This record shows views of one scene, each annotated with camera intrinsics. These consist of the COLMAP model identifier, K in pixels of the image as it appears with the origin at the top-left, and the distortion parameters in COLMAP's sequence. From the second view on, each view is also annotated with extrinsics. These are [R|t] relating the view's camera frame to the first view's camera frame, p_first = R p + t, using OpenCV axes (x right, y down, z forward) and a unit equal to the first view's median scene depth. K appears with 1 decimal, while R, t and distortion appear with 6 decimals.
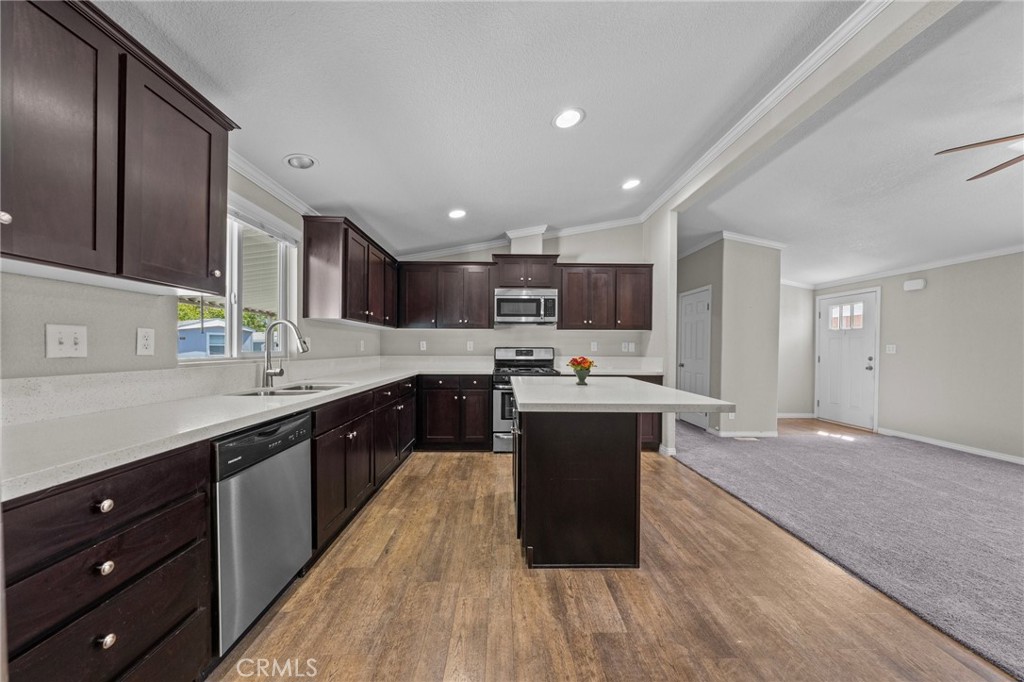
lens RADIAL K [[356.7, 0, 511.3], [0, 356.7, 353.4], [0, 0, 1]] dist [-0.000767, -0.000213]
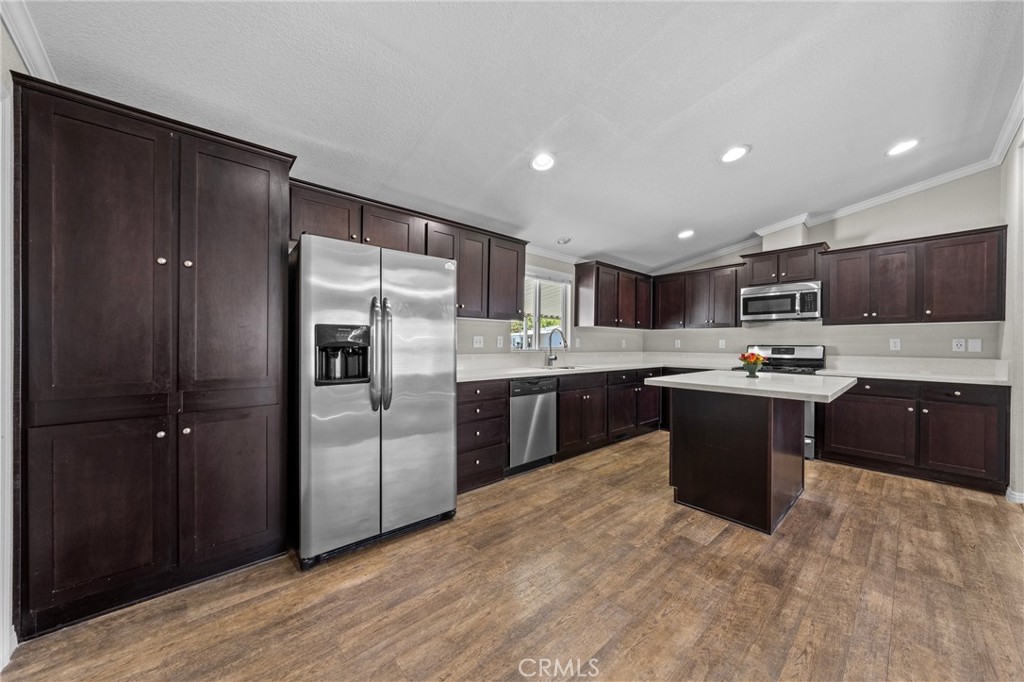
lens RADIAL K [[356.7, 0, 511.3], [0, 356.7, 353.4], [0, 0, 1]] dist [-0.000767, -0.000213]
pose [[0.642238, 0.019439, -0.766259, 0.459529], [-0.016421, 0.999798, 0.011600, 0.008769], [0.766330, 0.005133, 0.642427, -0.257448]]
